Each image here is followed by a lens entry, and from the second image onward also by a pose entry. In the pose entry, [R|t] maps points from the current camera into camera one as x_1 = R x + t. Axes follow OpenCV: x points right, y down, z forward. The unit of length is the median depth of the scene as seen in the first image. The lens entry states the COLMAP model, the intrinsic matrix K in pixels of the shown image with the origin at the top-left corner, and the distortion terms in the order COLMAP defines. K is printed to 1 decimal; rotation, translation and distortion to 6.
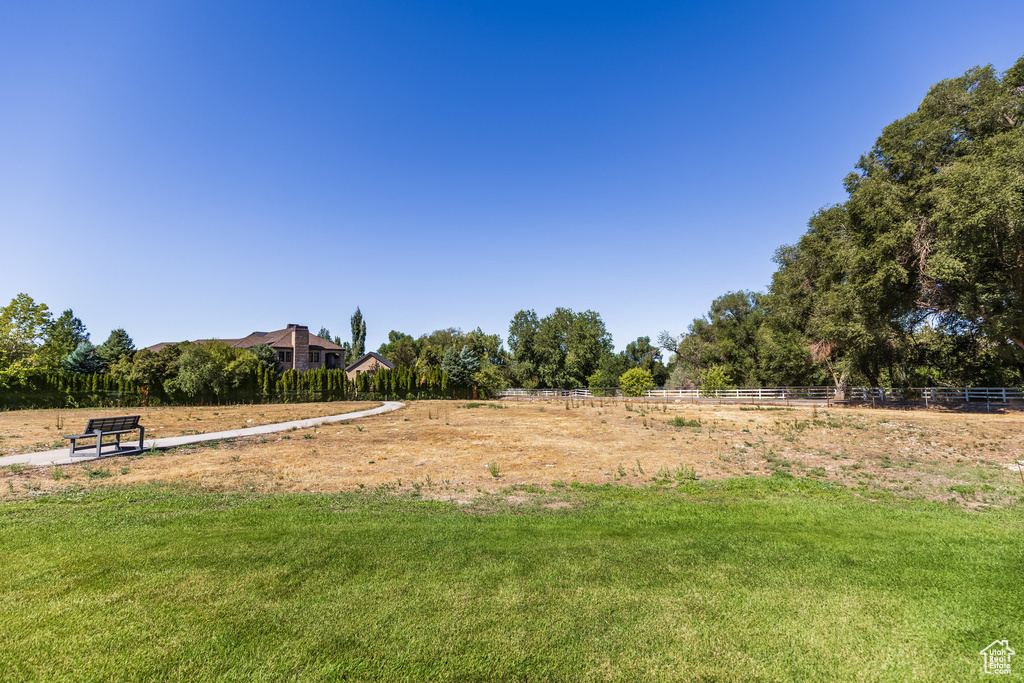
lens RADIAL K [[469.6, 0, 532.1], [0, 469.6, 354.4], [0, 0, 1]] dist [0.001372, -0.000833]
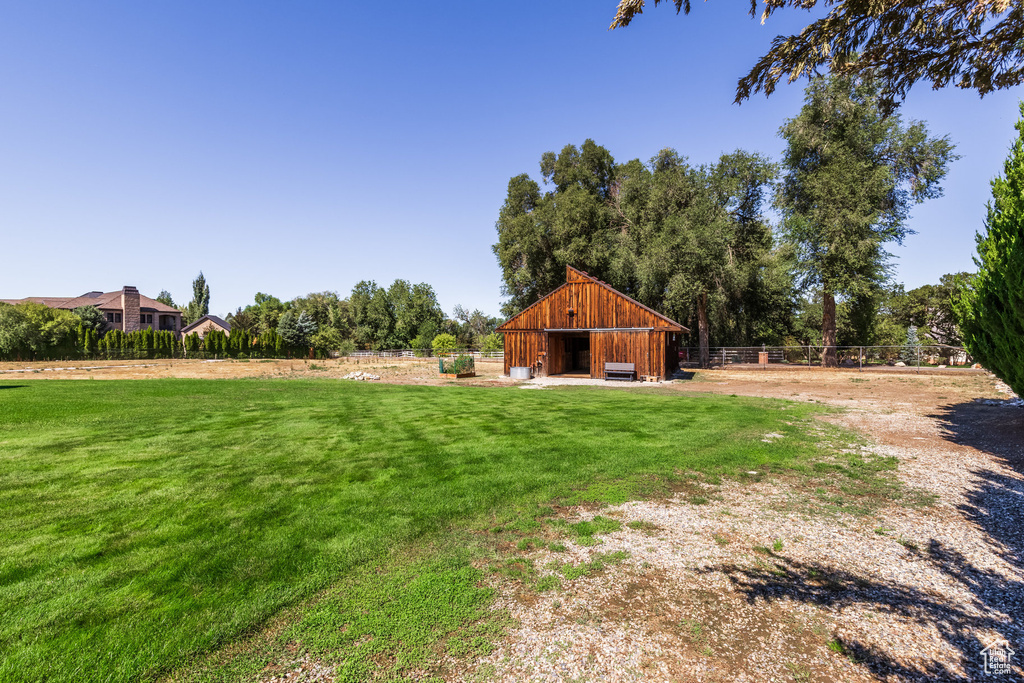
lens RADIAL K [[457.4, 0, 508.5], [0, 457.4, 346.2], [0, 0, 1]] dist [0.004264, -0.000614]
pose [[0.985384, 0.012178, 0.169912, 0.183171], [-0.022187, 0.998120, 0.057133, -0.010123], [-0.168897, -0.060068, 0.983802, -0.188292]]
